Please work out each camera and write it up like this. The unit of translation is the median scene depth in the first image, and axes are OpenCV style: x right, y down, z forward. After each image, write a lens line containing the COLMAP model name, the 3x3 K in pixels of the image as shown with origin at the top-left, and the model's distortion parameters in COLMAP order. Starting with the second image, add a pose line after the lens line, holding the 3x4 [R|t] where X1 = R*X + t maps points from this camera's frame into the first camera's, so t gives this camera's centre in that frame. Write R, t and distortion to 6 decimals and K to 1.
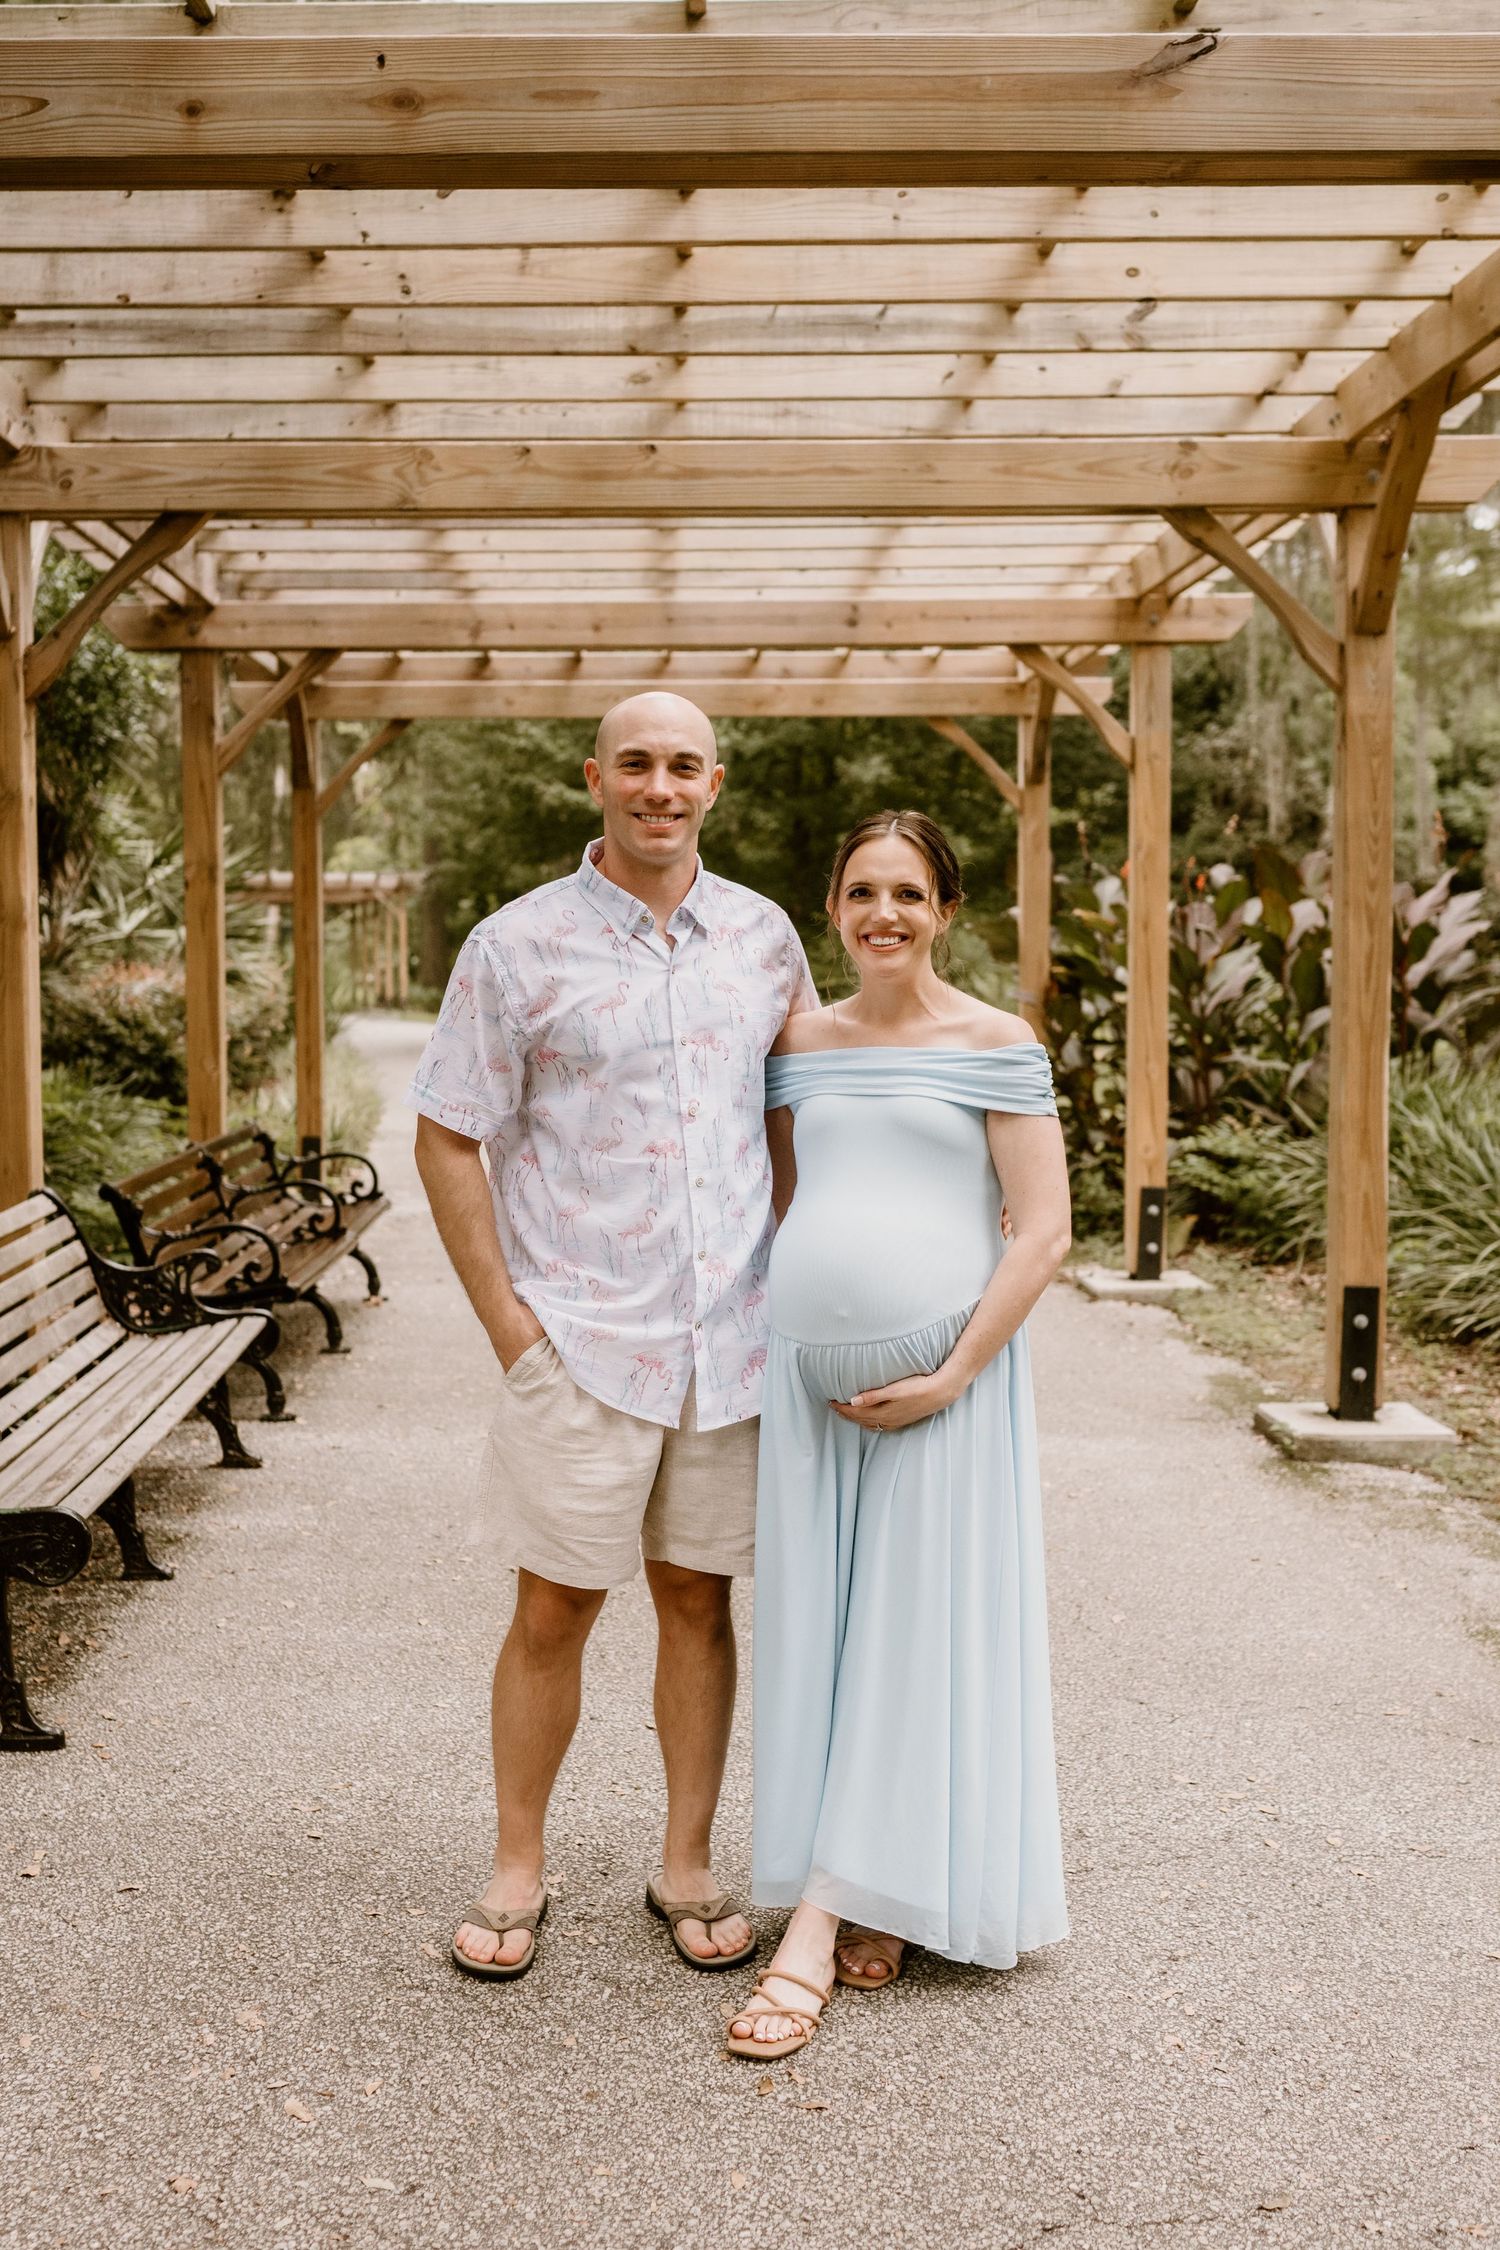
lens RADIAL K [[2369.6, 0, 698.5], [0, 2369.6, 1090.3], [0, 0, 1]] dist [-0.007258, 0.005181]
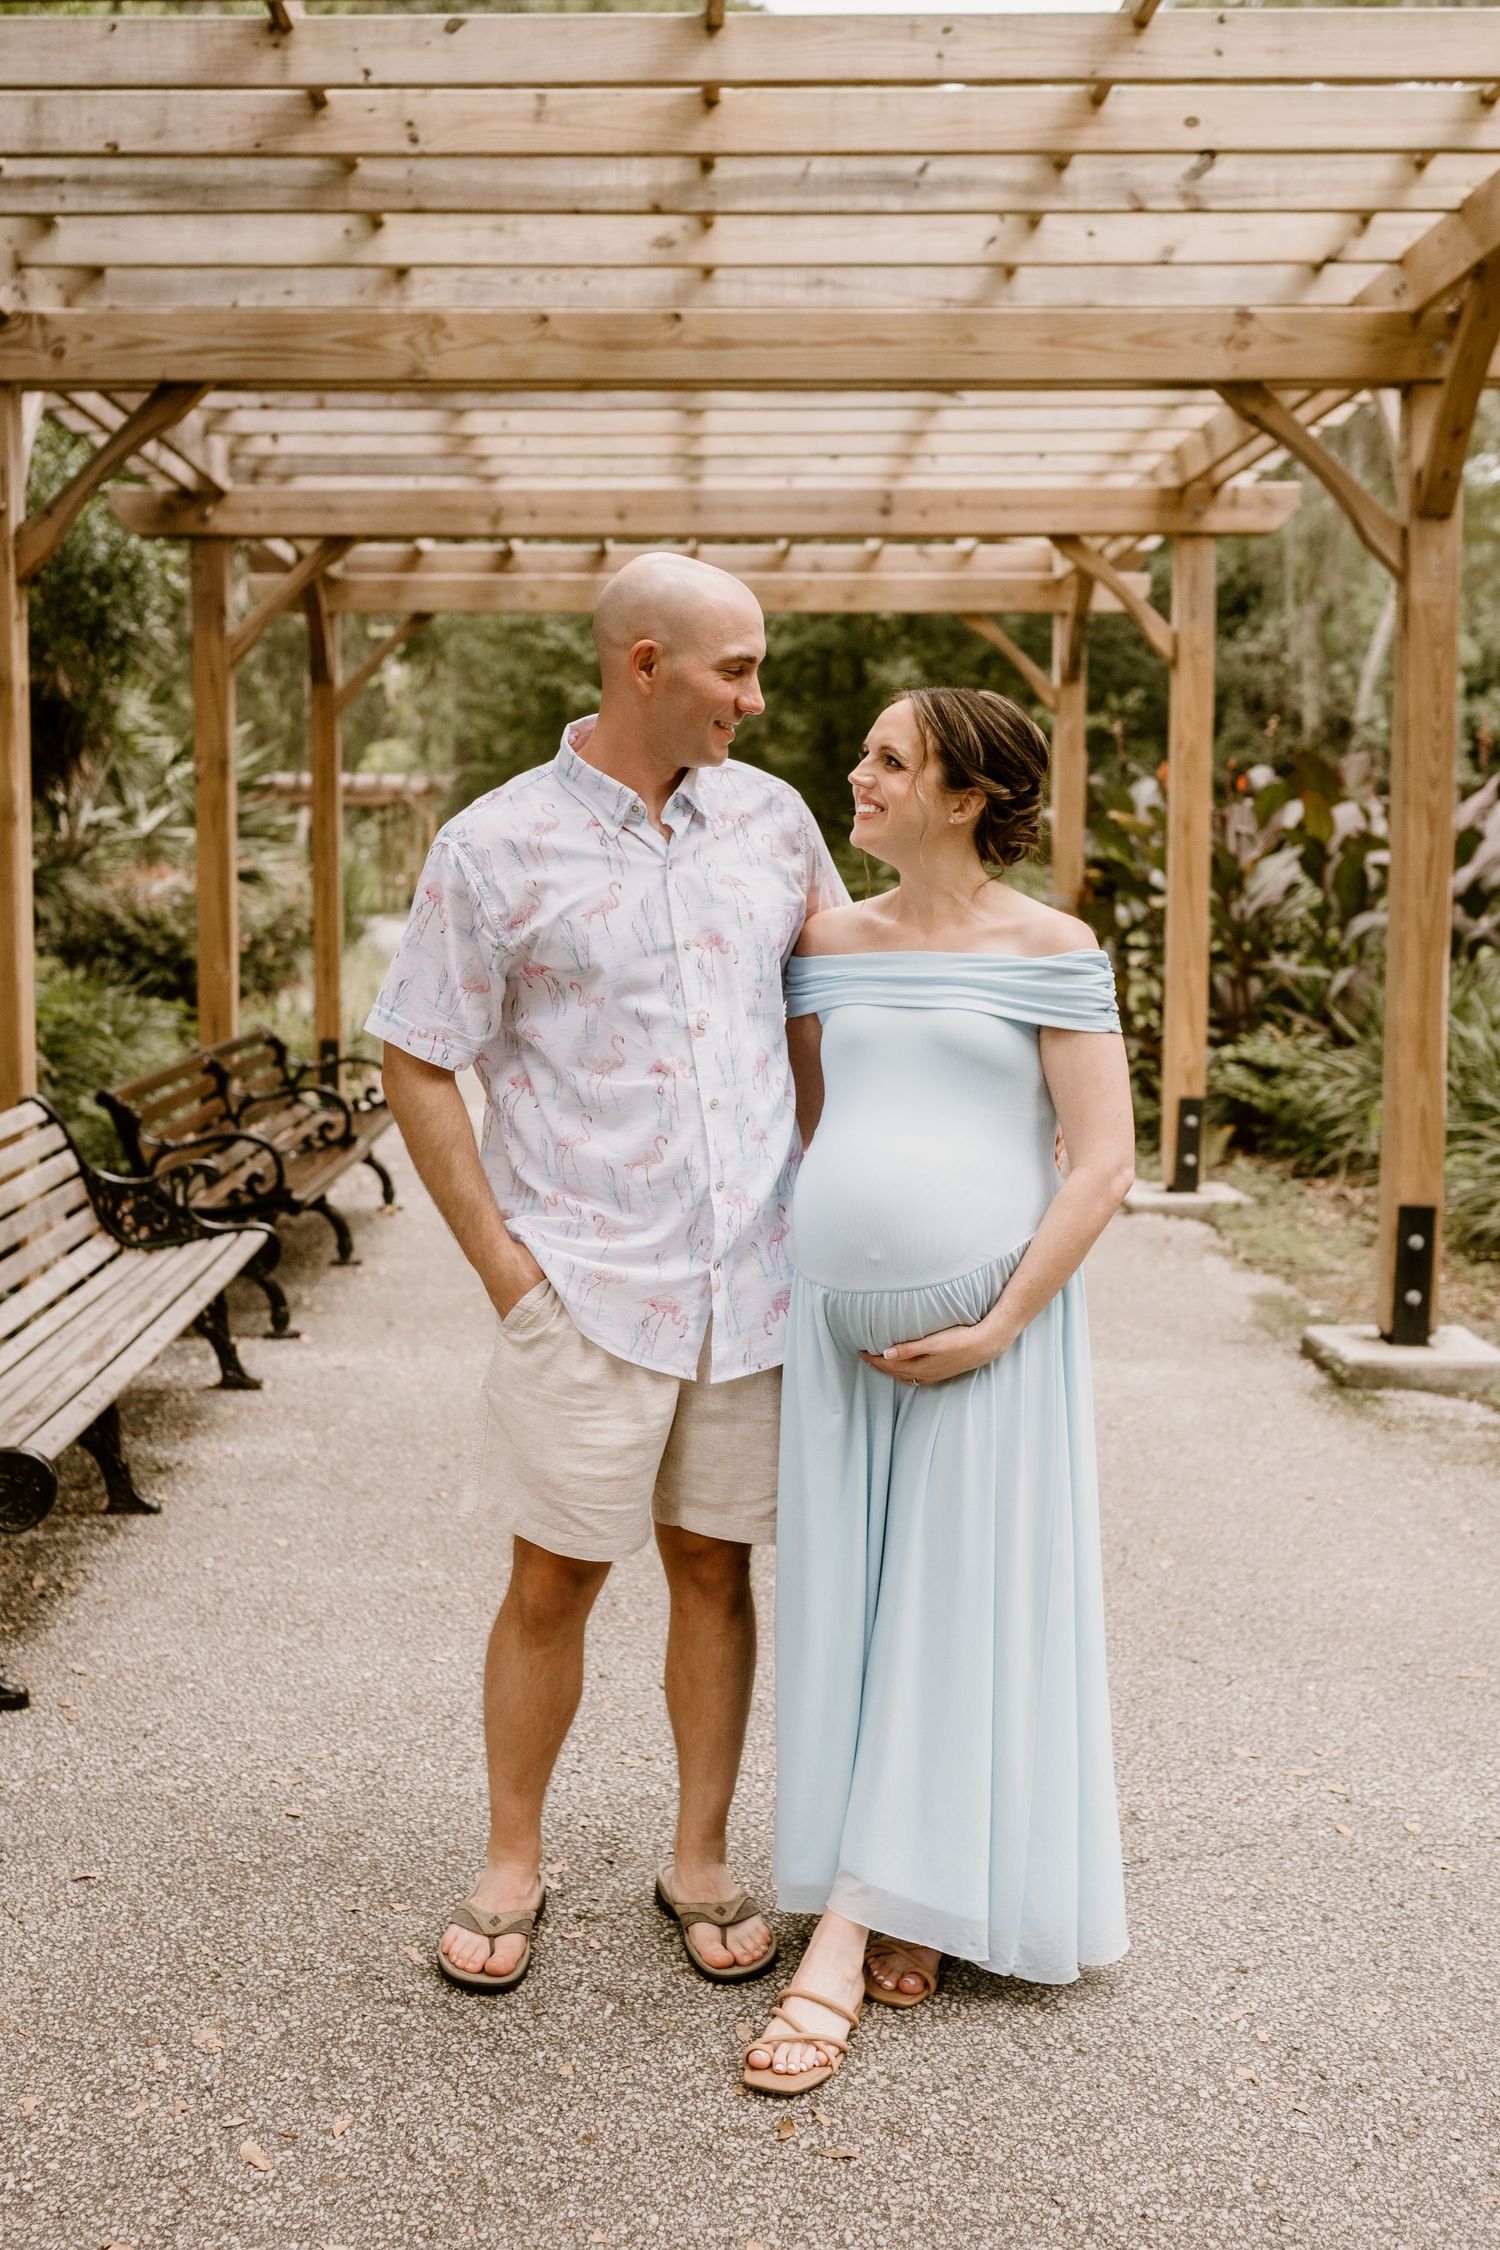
lens RADIAL K [[2369.6, 0, 698.5], [0, 2369.6, 1090.3], [0, 0, 1]] dist [-0.007258, 0.005181]
pose [[0.999923, 0.005615, -0.011047, 0.001176], [-0.005161, 0.999157, 0.040723, -0.000764], [0.011266, -0.040663, 0.999109, 0.048600]]
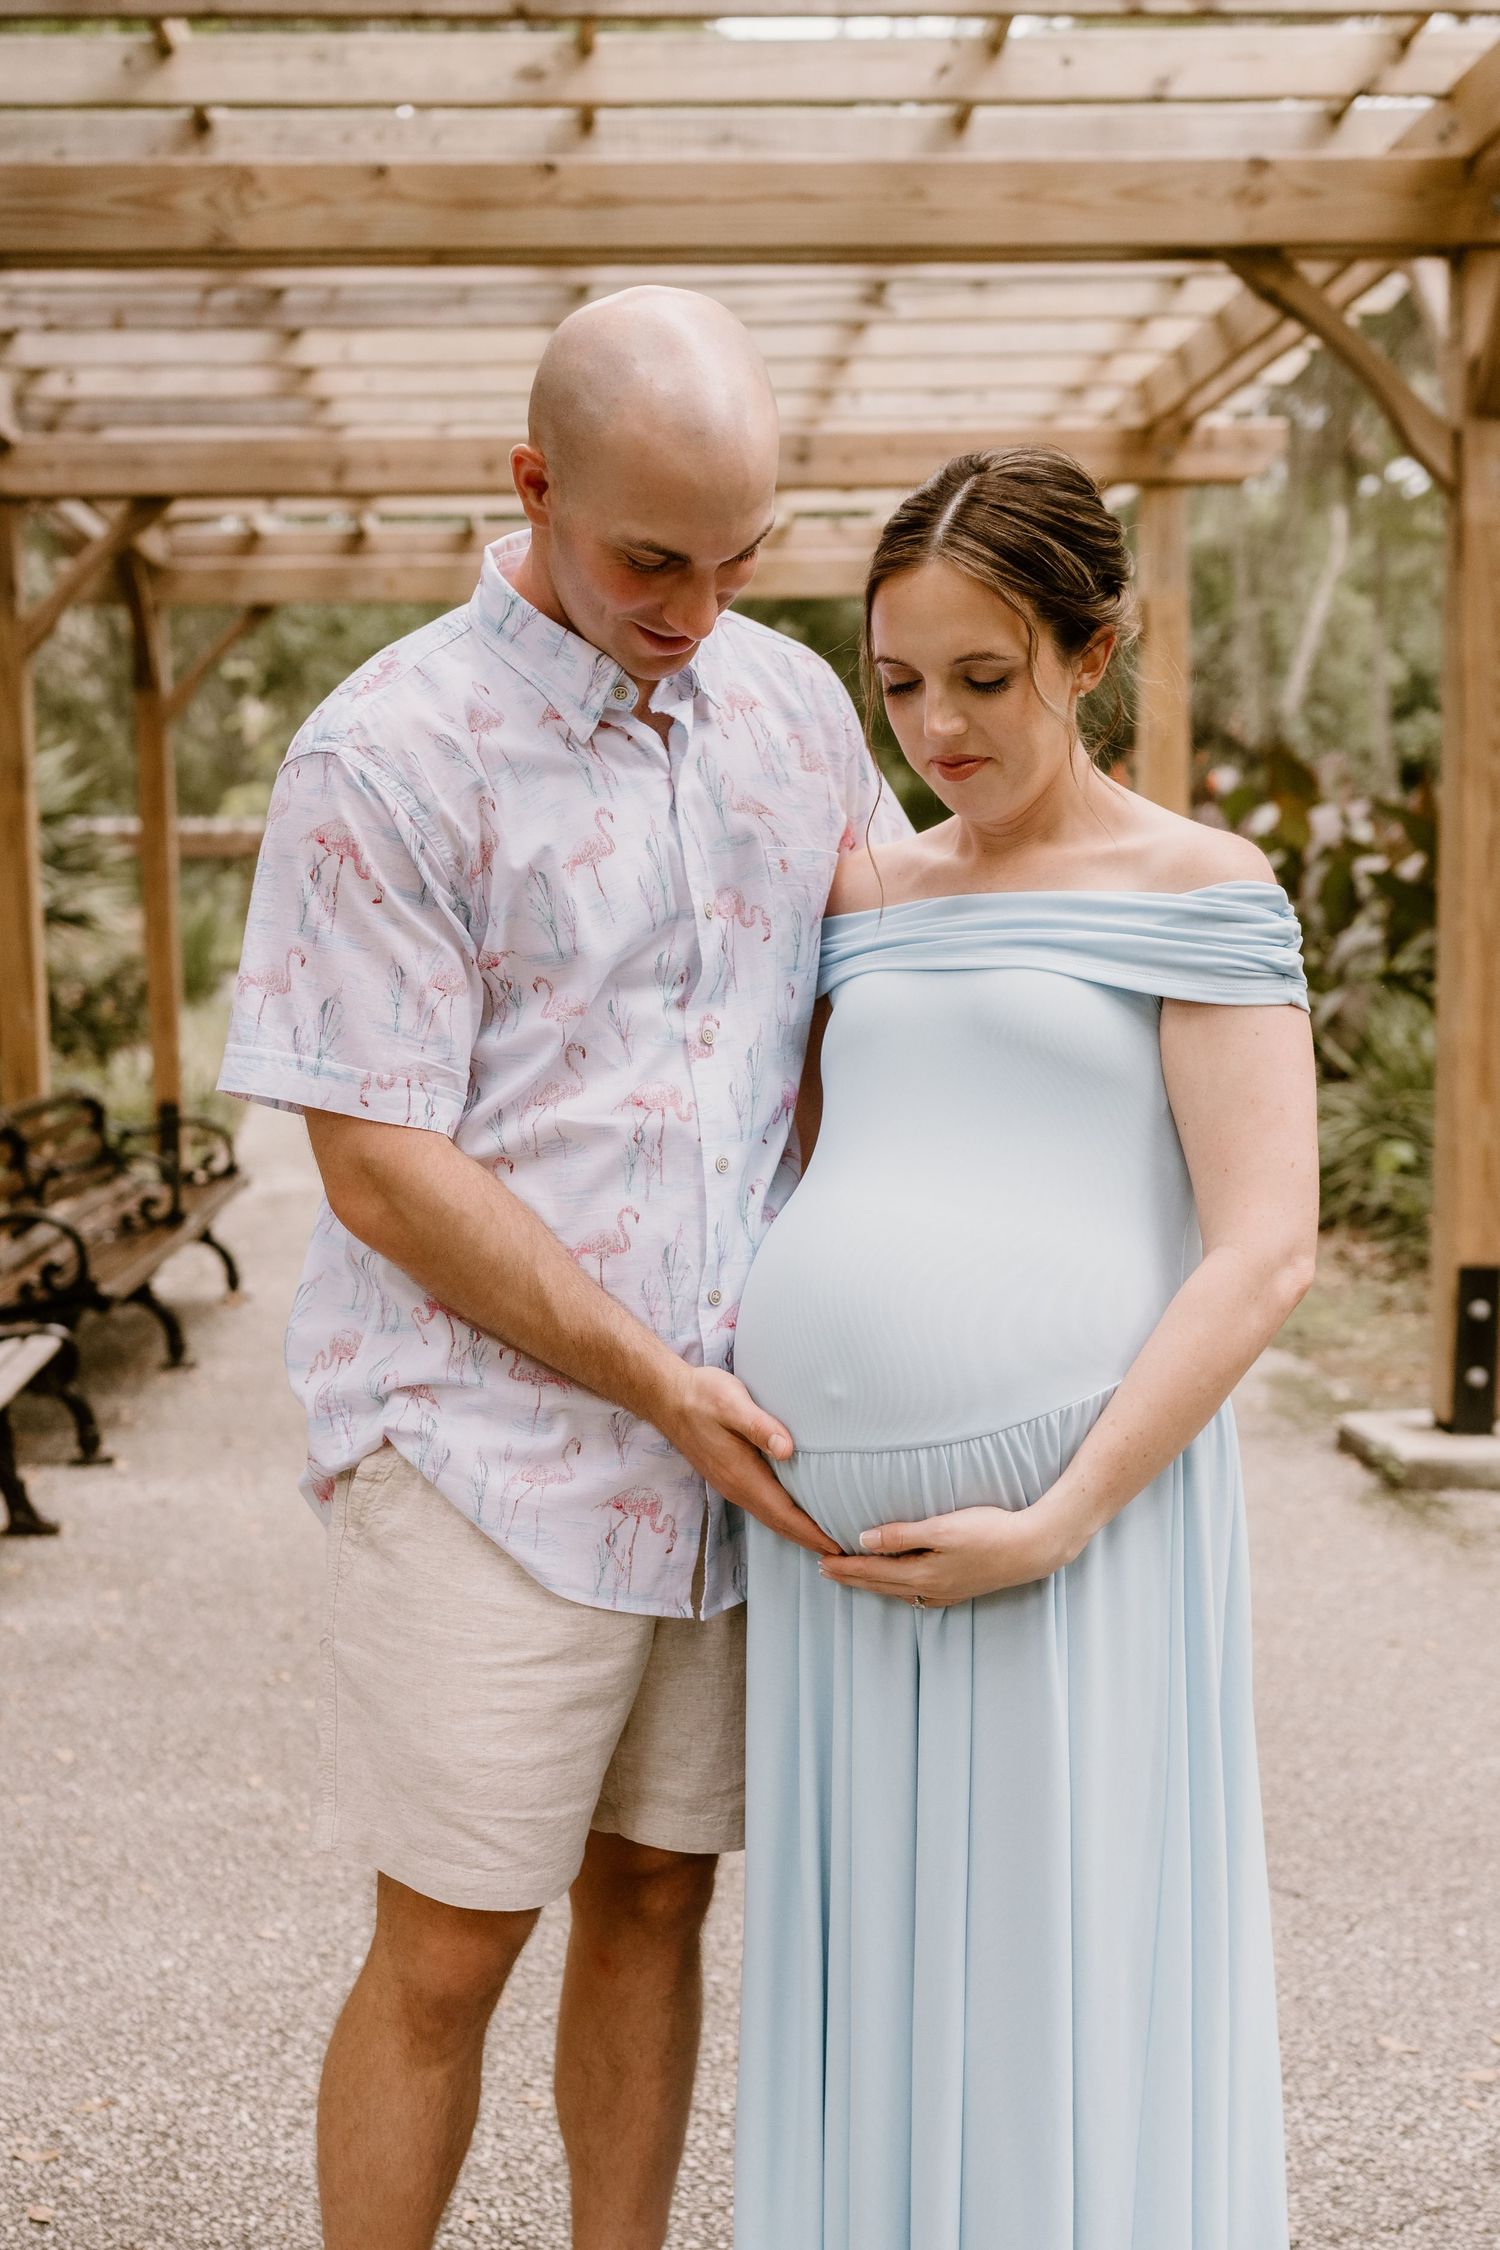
lens RADIAL K [[2581.0, 0, 697.7], [0, 2581.0, 1192.4], [0, 0, 1]] dist [0.001194, 0.011712]
pose [[0.999399, -0.018592, 0.029259, -0.002649], [0.016907, 0.998242, 0.056816, 0.006012], [-0.030264, -0.056287, 0.997956, 0.161208]]
